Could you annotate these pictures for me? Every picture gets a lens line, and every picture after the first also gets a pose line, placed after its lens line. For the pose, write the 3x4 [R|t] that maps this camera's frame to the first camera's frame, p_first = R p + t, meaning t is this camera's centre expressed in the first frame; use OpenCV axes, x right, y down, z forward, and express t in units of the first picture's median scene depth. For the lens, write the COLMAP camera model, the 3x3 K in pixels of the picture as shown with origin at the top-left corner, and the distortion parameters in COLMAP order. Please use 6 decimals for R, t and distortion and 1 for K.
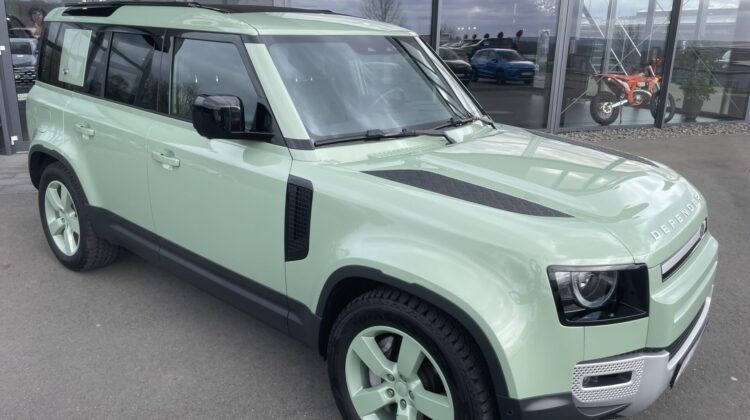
lens RADIAL K [[577.0, 0, 375.5], [0, 577.0, 210.0], [0, 0, 1]] dist [0.062777, -0.085668]
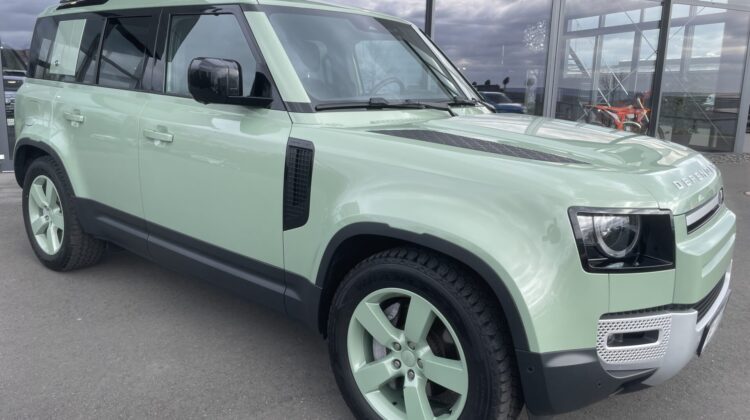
lens RADIAL K [[577.0, 0, 375.0], [0, 577.0, 212.3], [0, 0, 1]] dist [0.062777, -0.085668]
pose [[0.999823, 0.003475, 0.018475, -0.023136], [-0.001942, 0.996605, -0.082305, 0.130452], [-0.018699, 0.082254, 0.996436, 0.053662]]
